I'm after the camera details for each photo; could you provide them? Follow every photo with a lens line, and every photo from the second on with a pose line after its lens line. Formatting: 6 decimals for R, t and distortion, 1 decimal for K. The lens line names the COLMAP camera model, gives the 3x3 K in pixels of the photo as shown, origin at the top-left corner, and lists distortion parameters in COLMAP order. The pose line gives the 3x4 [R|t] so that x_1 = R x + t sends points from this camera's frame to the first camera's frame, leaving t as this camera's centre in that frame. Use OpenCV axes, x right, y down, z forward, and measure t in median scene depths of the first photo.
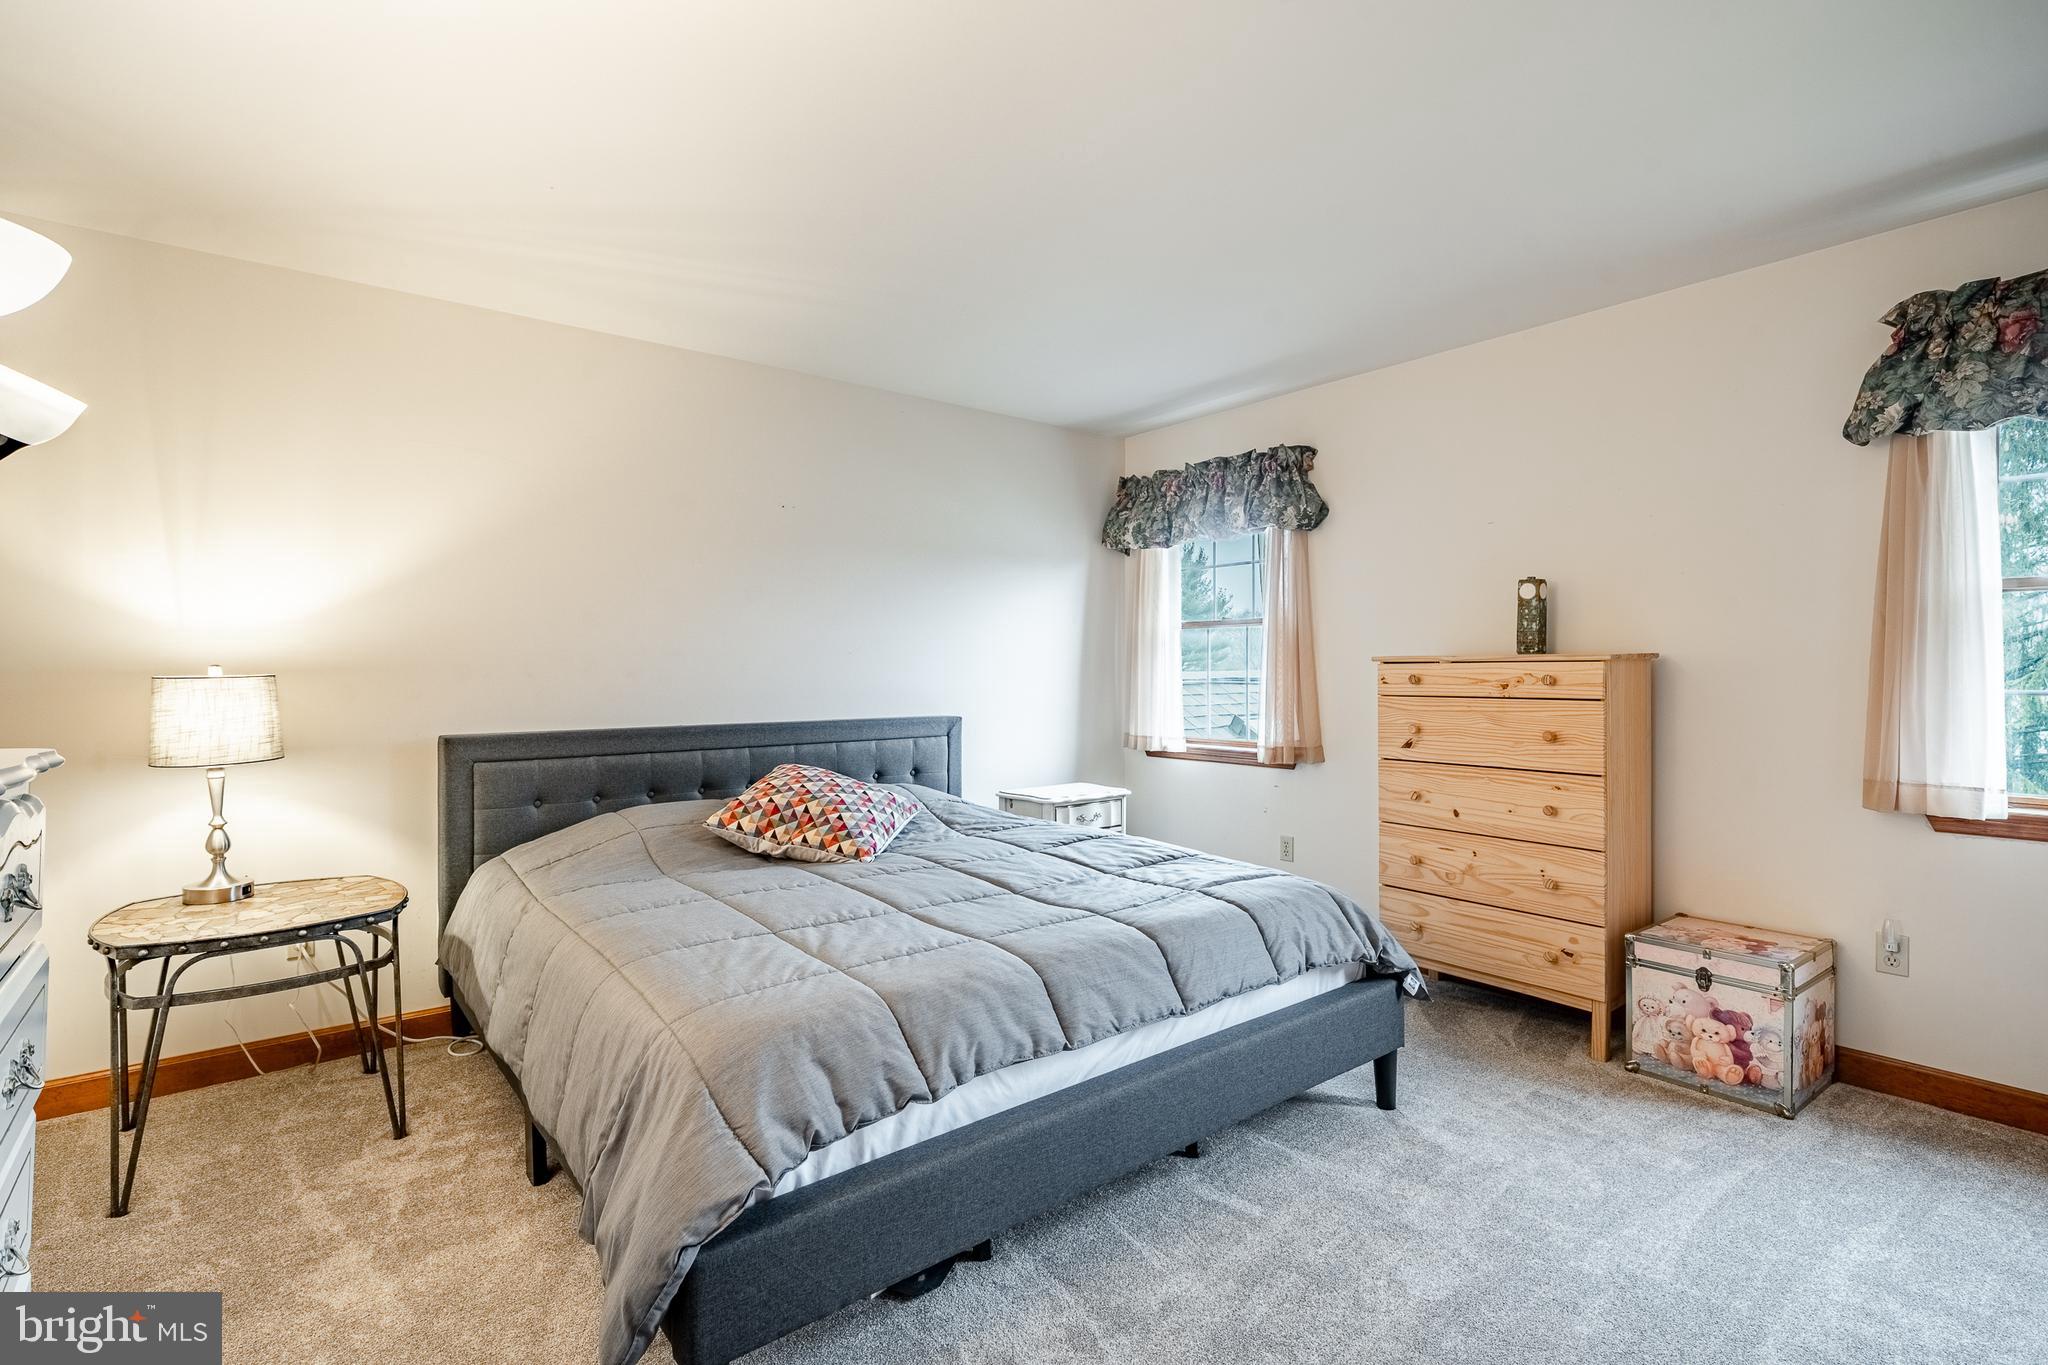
lens RADIAL K [[959.8, 0, 1026.9], [0, 959.8, 674.1], [0, 0, 1]] dist [-0.014117, -0.000316]
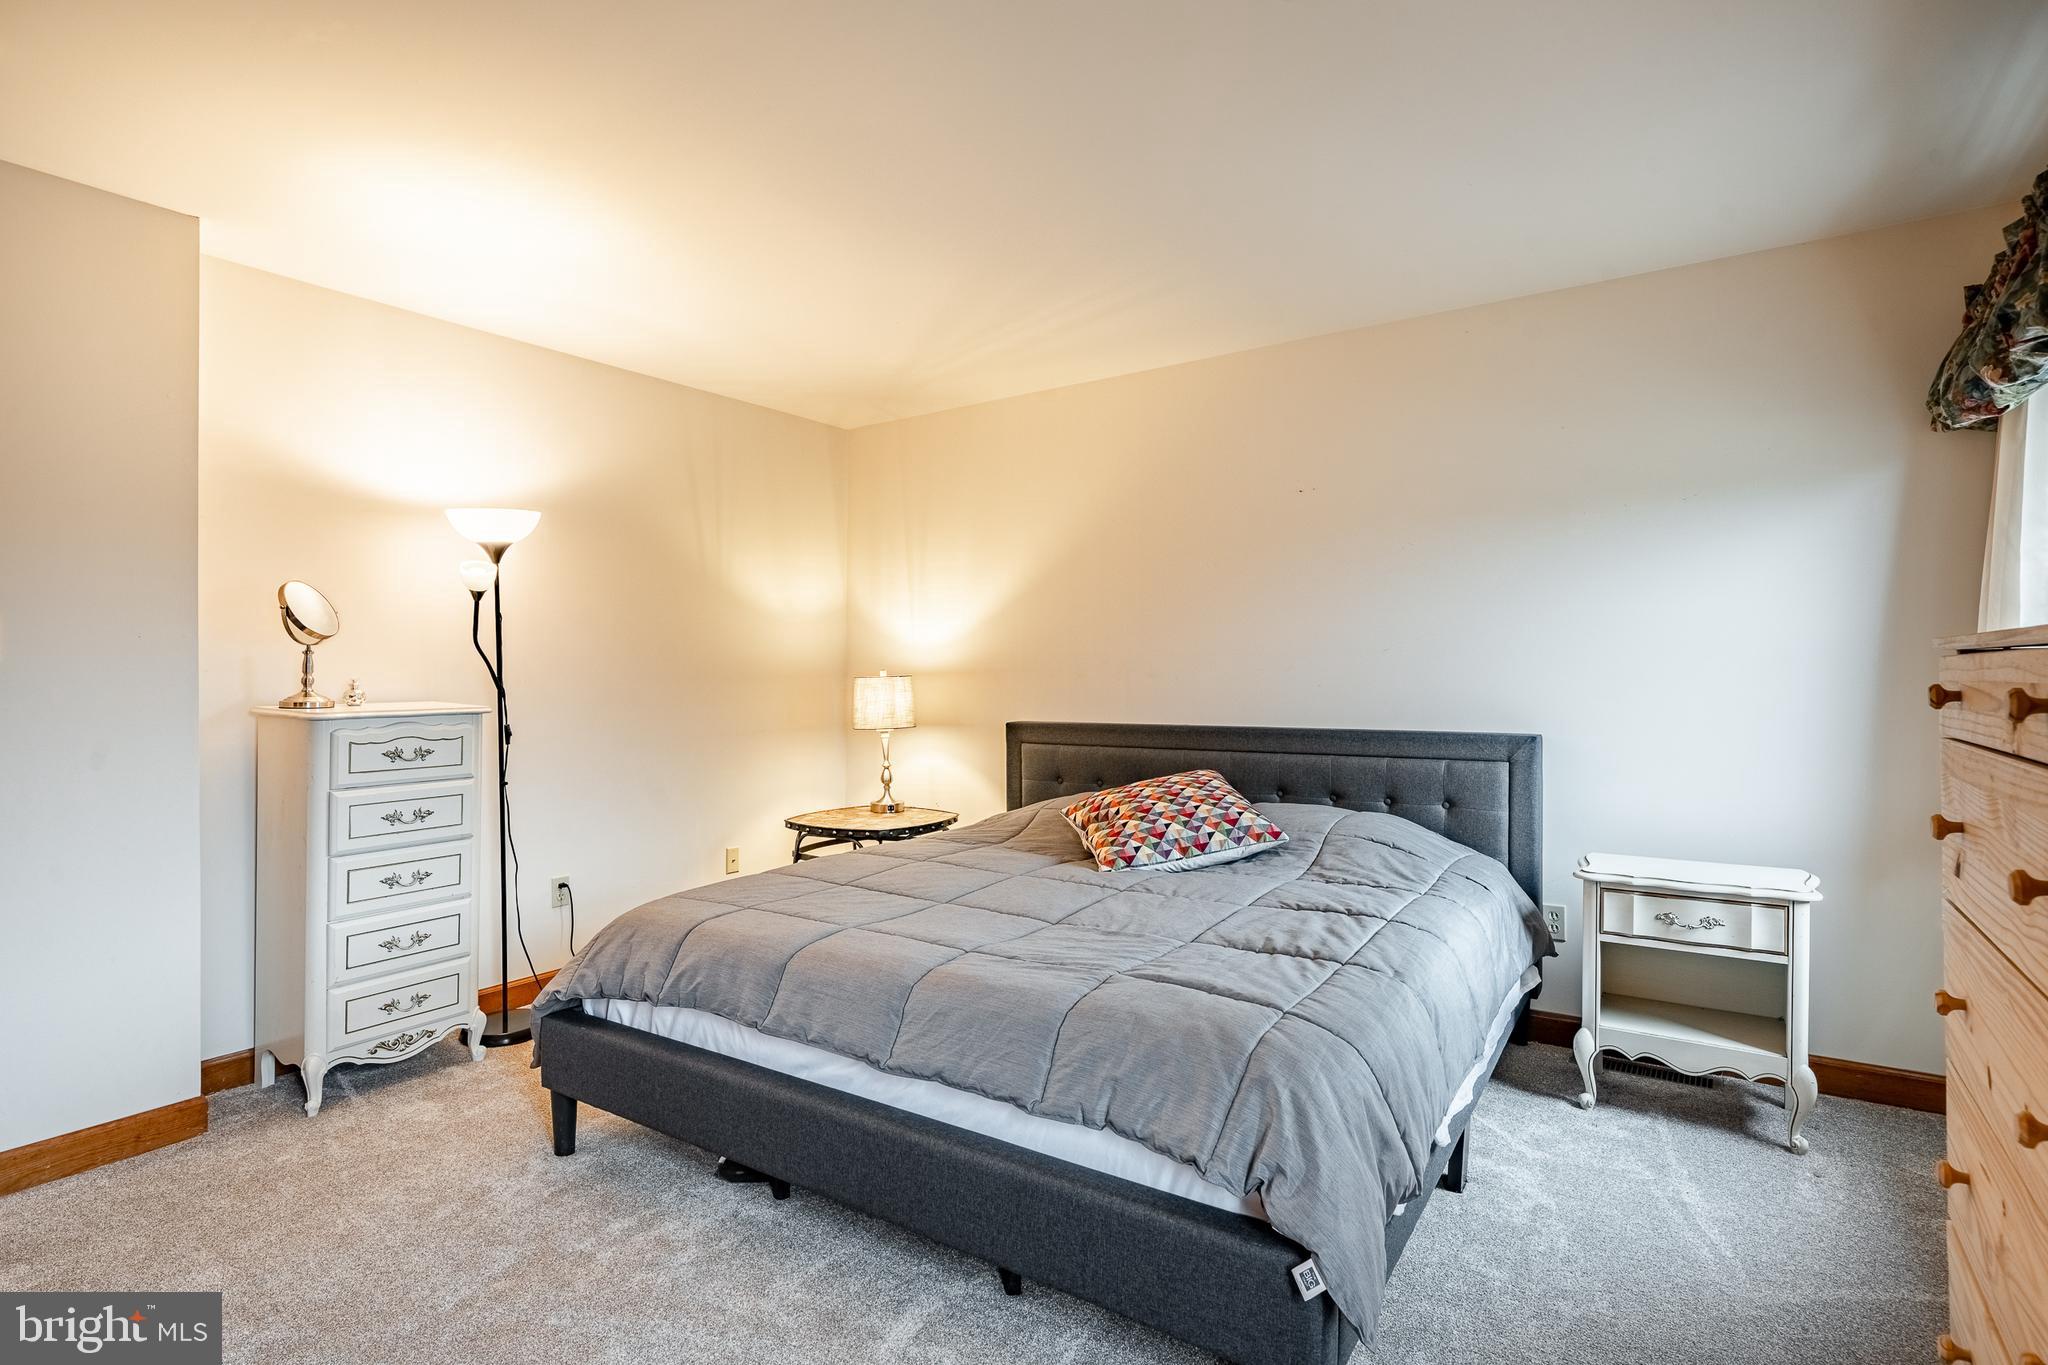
lens RADIAL K [[1030.8, 0, 1025.9], [0, 1030.8, 684.5], [0, 0, 1]] dist [0.002873, 0.000572]
pose [[0.287368, 0.014703, -0.957707, 0.771452], [0.001811, 0.999872, 0.015894, -0.009650], [0.957818, -0.006302, 0.287305, 0.595846]]
